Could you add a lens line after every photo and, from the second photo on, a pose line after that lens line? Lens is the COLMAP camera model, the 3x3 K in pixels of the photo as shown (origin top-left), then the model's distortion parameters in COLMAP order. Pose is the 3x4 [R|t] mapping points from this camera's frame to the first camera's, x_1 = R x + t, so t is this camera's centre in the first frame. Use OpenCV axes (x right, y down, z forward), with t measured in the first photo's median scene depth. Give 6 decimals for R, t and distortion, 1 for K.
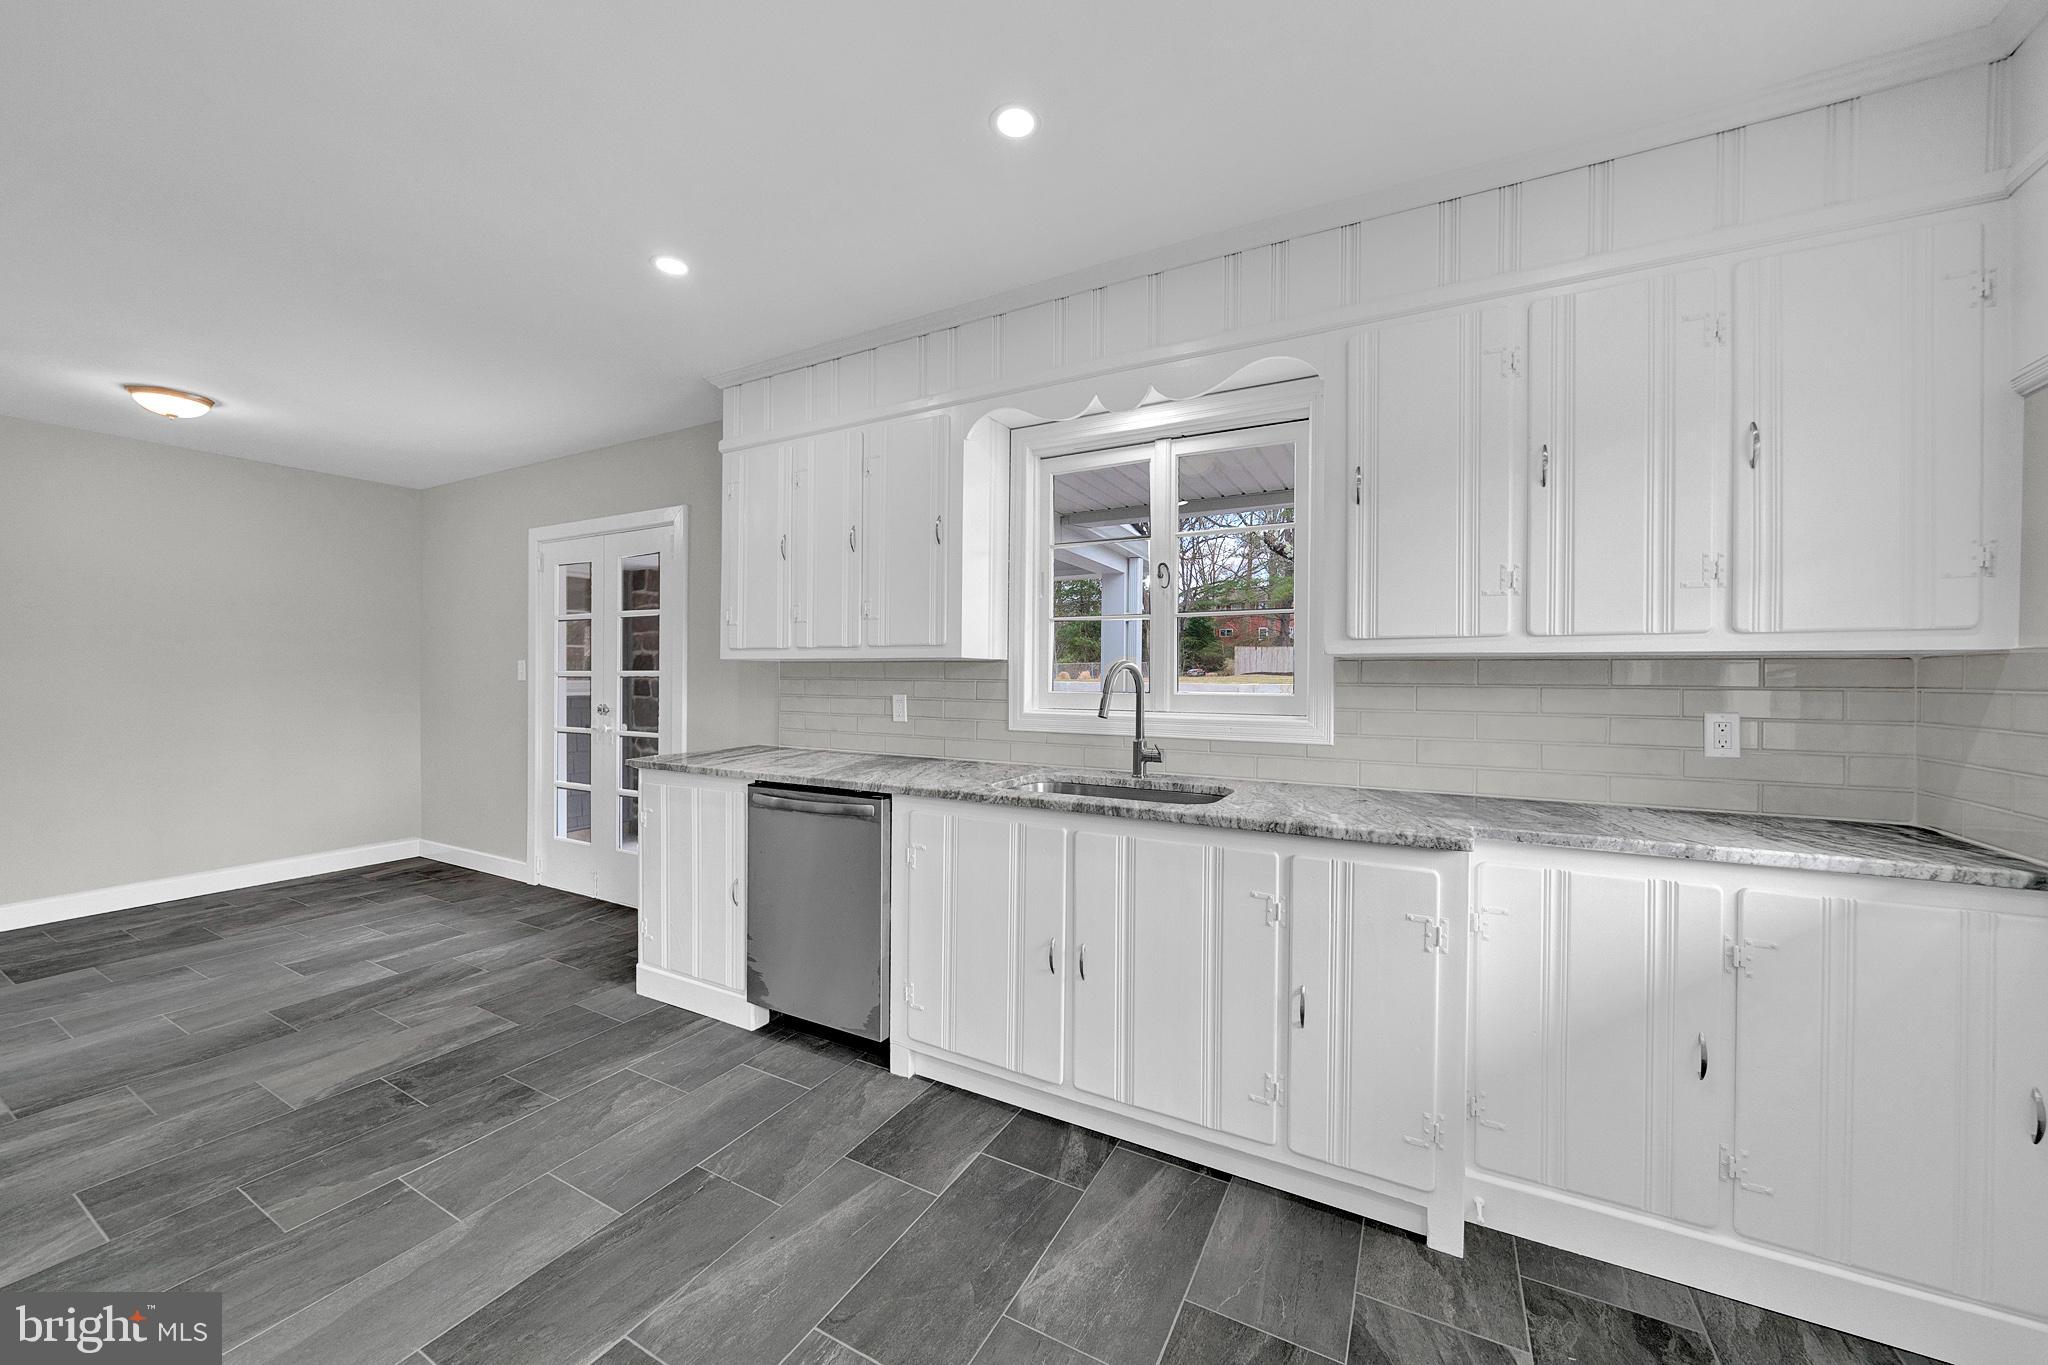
lens RADIAL K [[742.5, 0, 1024.0], [0, 742.5, 682.5], [0, 0, 1]] dist [-0.006099, 0.000111]
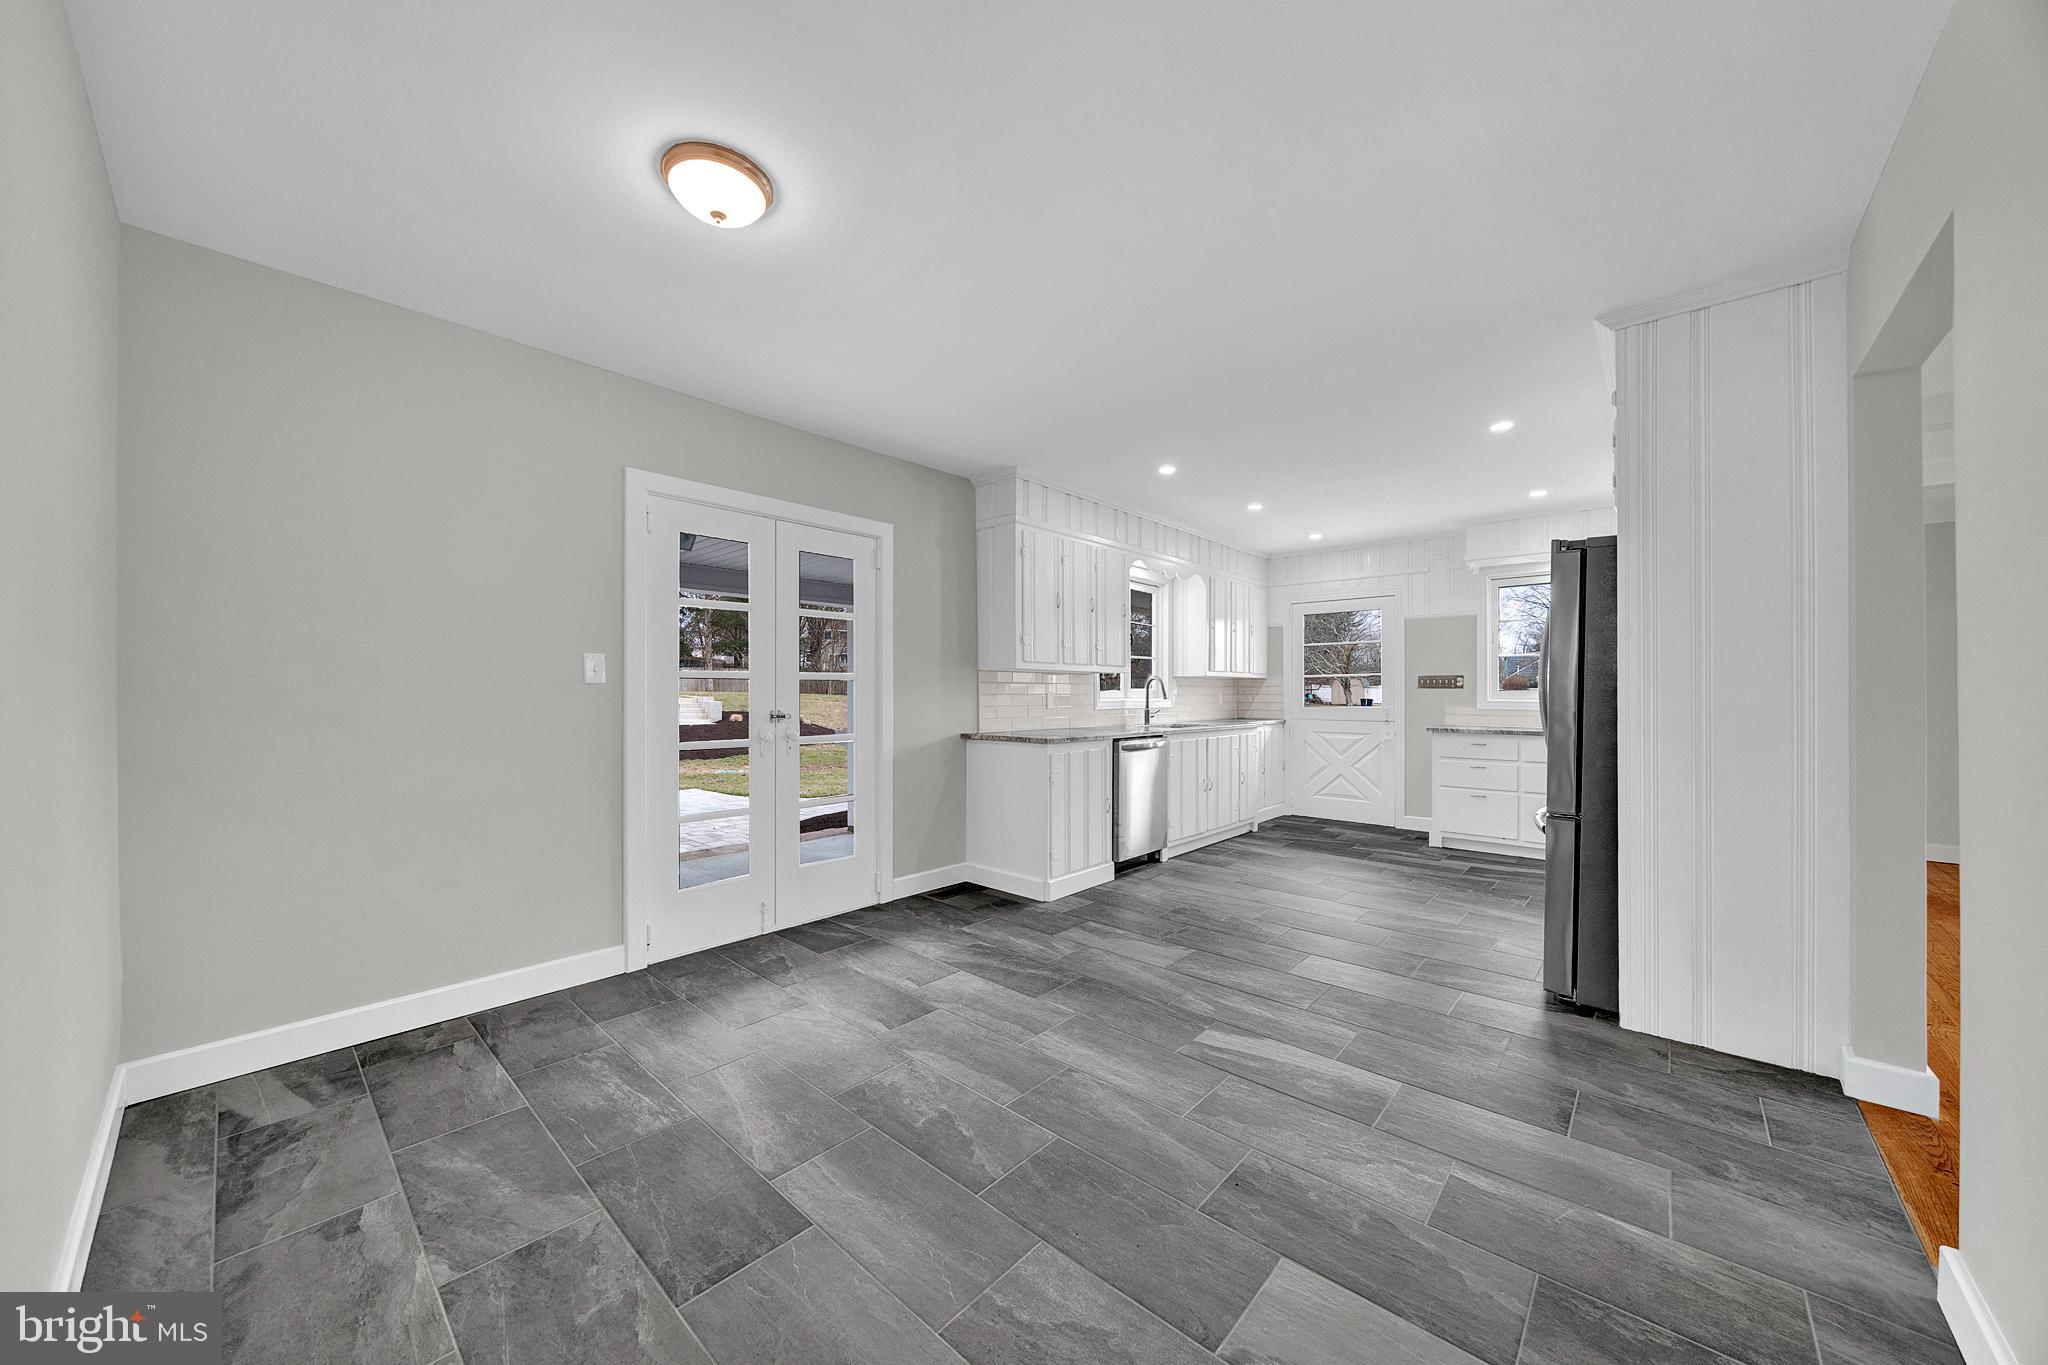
lens RADIAL K [[708.1, 0, 1011.6], [0, 708.1, 697.8], [0, 0, 1]] dist [-0.005256, 0.000334]
pose [[0.249068, -0.012373, 0.968407, -2.190480], [0.008677, 0.999907, 0.010544, 0.012930], [-0.968447, 0.005776, 0.249152, 0.857413]]
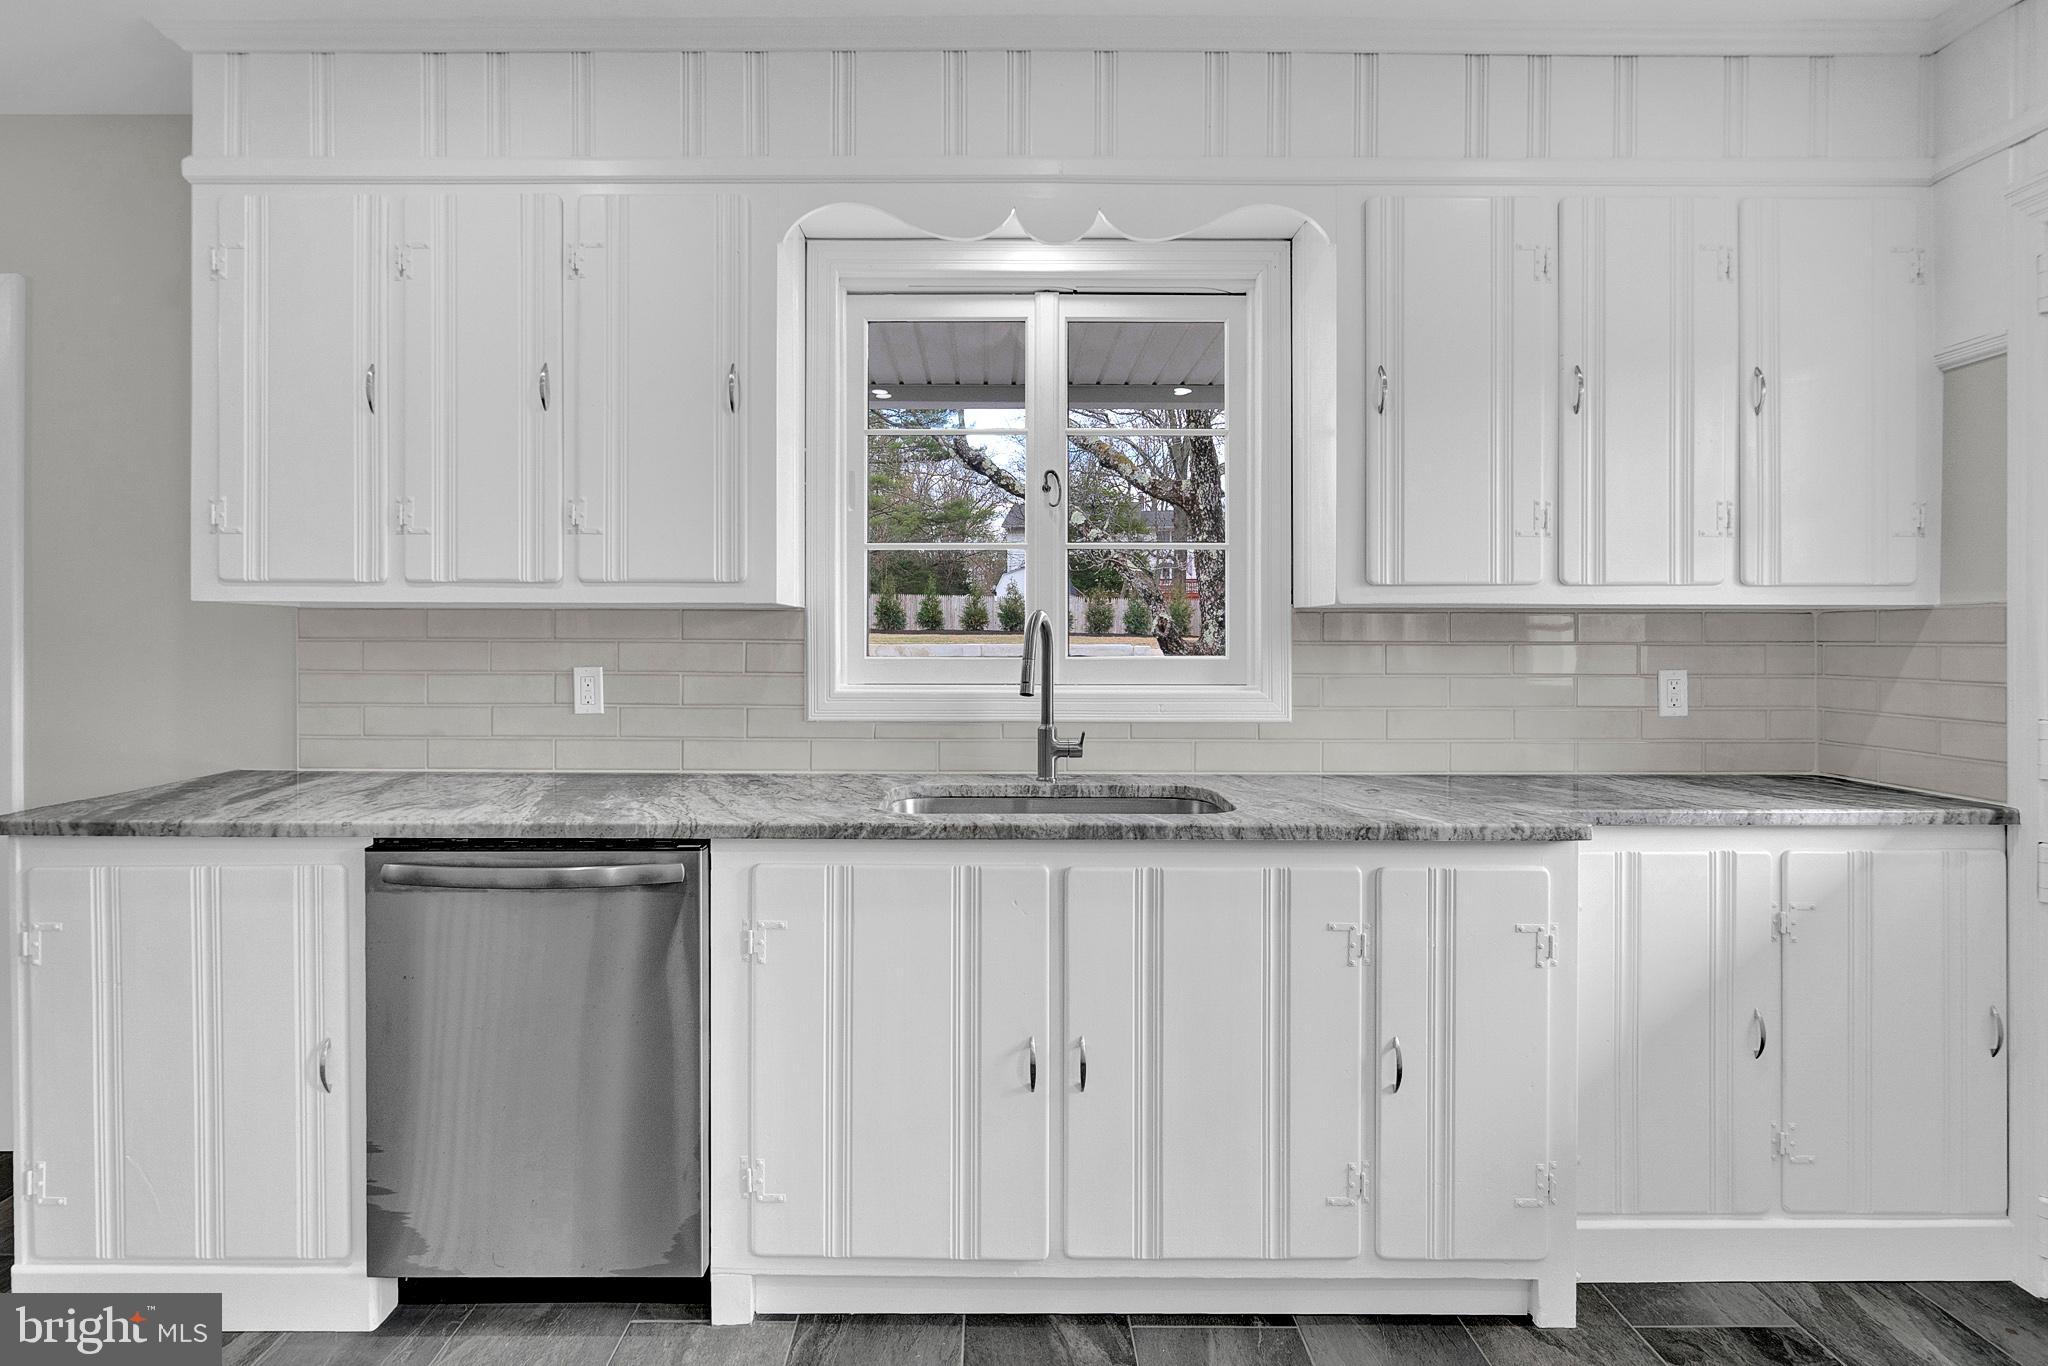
lens RADIAL K [[1041.5, 0, 1022.6], [0, 1041.5, 646.6], [0, 0, 1]] dist [0.000029, -0.000687]
pose [[0.880603, -0.008690, 0.473776, -0.321943], [0.007256, 0.999962, 0.004856, -0.000887], [-0.473800, -0.000838, 0.880632, 0.163992]]
